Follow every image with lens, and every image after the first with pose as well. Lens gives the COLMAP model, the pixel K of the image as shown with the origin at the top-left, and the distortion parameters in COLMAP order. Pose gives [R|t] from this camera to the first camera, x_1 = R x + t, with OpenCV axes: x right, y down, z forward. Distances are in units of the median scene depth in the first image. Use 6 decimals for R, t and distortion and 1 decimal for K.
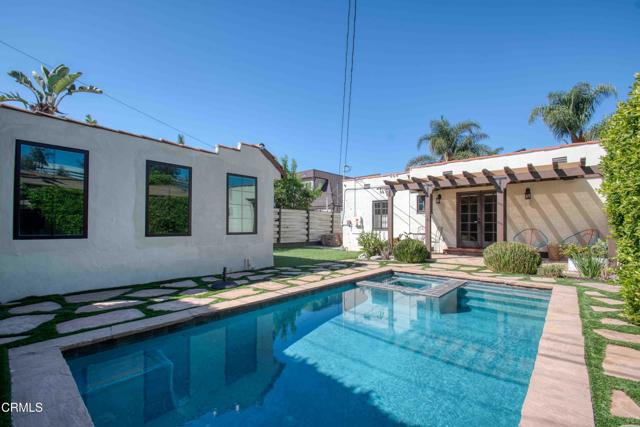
lens RADIAL K [[281.6, 0, 313.9], [0, 281.6, 224.0], [0, 0, 1]] dist [-0.009377, -0.000579]
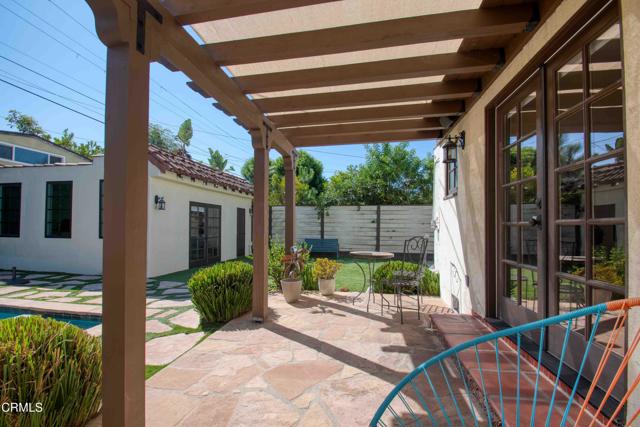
lens RADIAL K [[281.6, 0, 313.9], [0, 281.6, 224.0], [0, 0, 1]] dist [-0.009377, -0.000579]
pose [[0.520434, -0.017272, -0.853727, 0.465154], [0.006887, 0.999848, -0.016030, 0.004699], [0.853874, 0.002463, 0.520474, 0.509539]]
